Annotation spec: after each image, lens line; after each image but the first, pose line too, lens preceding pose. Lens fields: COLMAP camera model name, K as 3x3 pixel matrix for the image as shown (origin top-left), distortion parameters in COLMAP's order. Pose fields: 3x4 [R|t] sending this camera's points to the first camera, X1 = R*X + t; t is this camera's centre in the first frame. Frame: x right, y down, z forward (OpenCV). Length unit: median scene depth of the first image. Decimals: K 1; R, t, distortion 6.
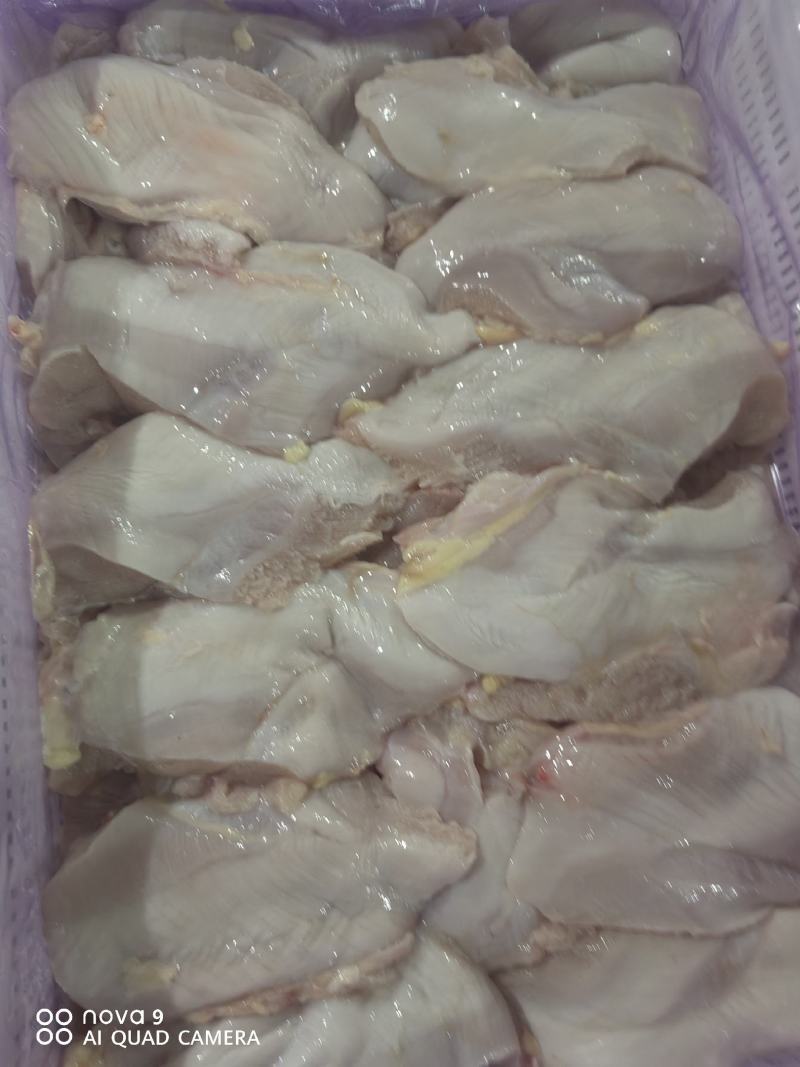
lens RADIAL K [[815.9, 0, 404.1], [0, 815.9, 526.4], [0, 0, 1]] dist [0.012114, -0.015068]
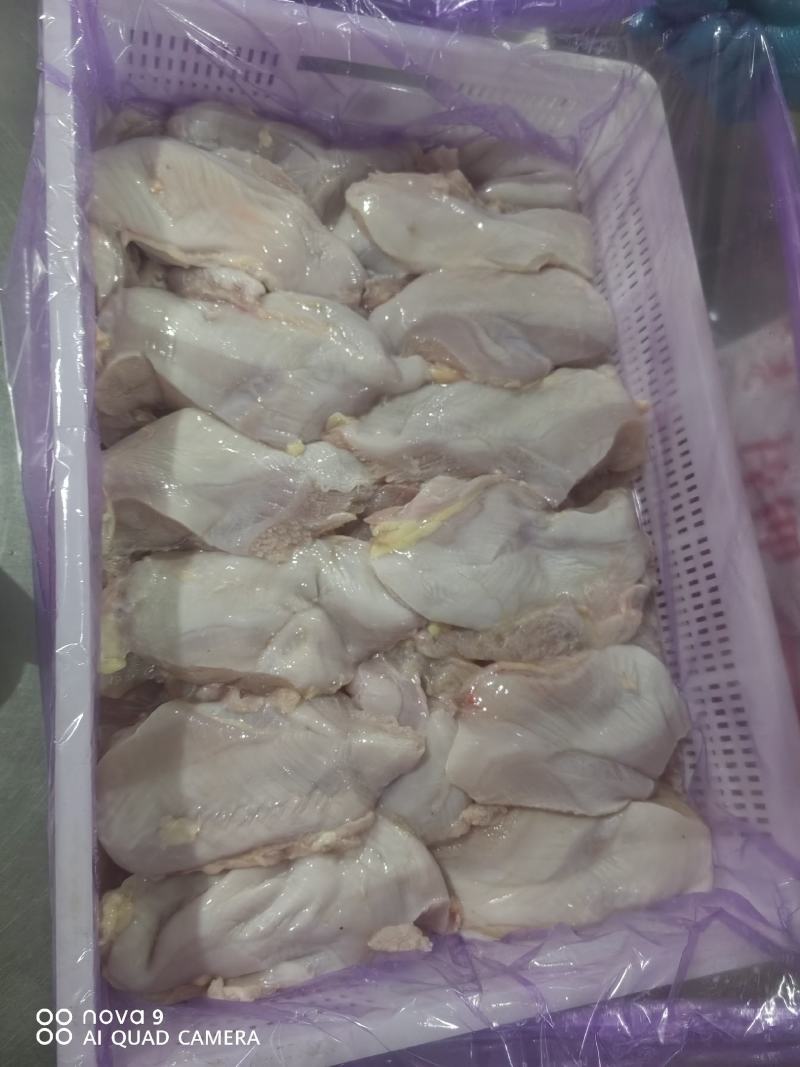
lens RADIAL K [[815.9, 0, 404.1], [0, 815.9, 526.4], [0, 0, 1]] dist [0.012114, -0.015068]
pose [[0.983677, 0.059537, 0.169807, -0.176177], [-0.045163, 0.995158, -0.087292, 0.140716], [-0.174182, 0.078198, 0.981604, -0.307142]]
